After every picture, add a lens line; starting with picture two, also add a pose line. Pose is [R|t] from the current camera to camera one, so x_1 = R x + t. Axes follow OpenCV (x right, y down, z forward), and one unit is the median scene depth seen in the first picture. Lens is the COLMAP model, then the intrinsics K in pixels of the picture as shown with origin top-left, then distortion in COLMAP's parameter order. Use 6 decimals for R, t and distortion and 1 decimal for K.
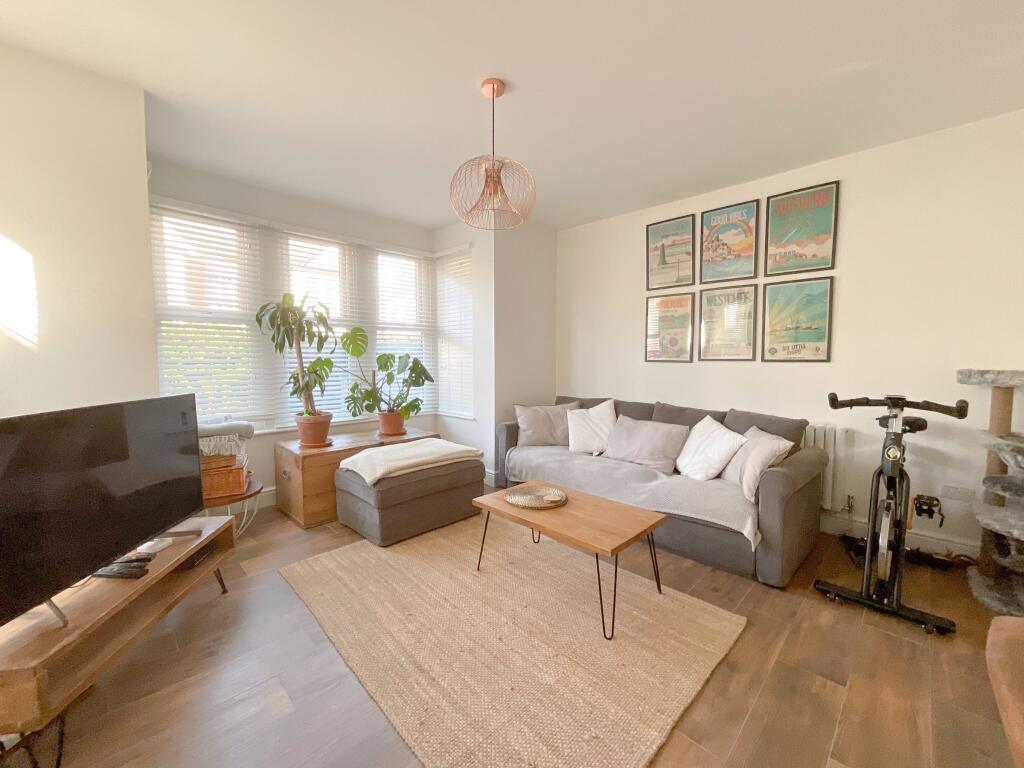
lens RADIAL K [[412.2, 0, 512.0], [0, 412.2, 384.0], [0, 0, 1]] dist [-0.000579, -0.000082]
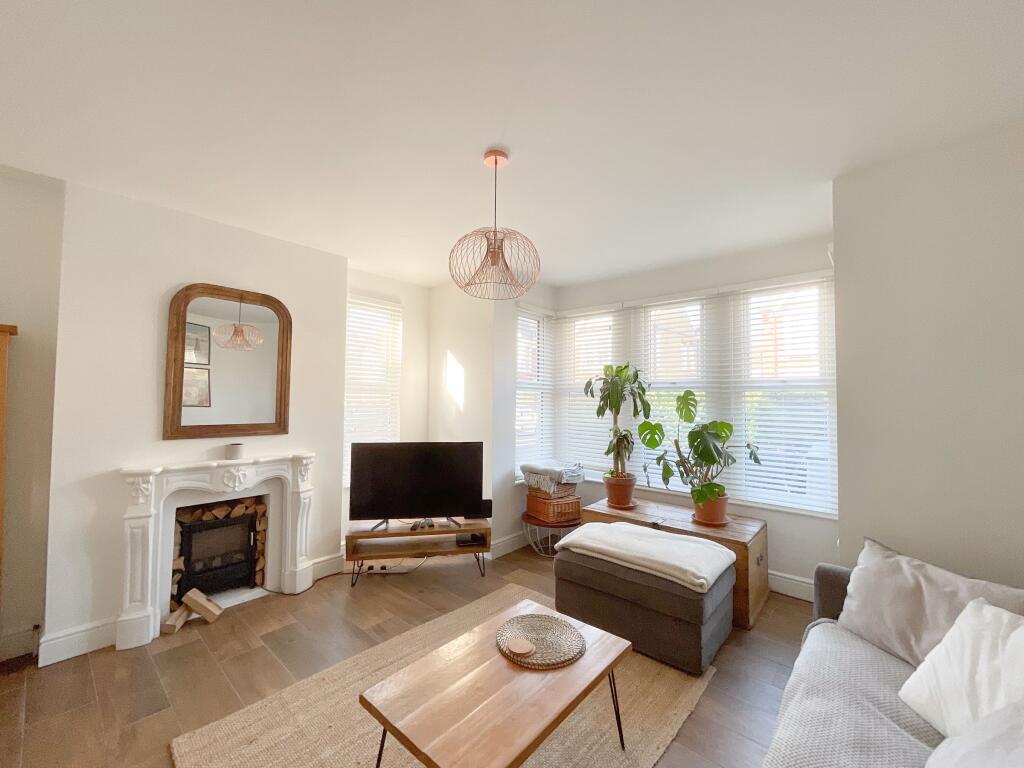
lens RADIAL K [[412.2, 0, 512.0], [0, 412.2, 384.0], [0, 0, 1]] dist [-0.000579, -0.000082]
pose [[0.029547, -0.045835, -0.998512, 0.622890], [-0.074457, 0.996072, -0.047926, -0.094940], [0.996786, 0.075762, 0.026019, 0.746243]]
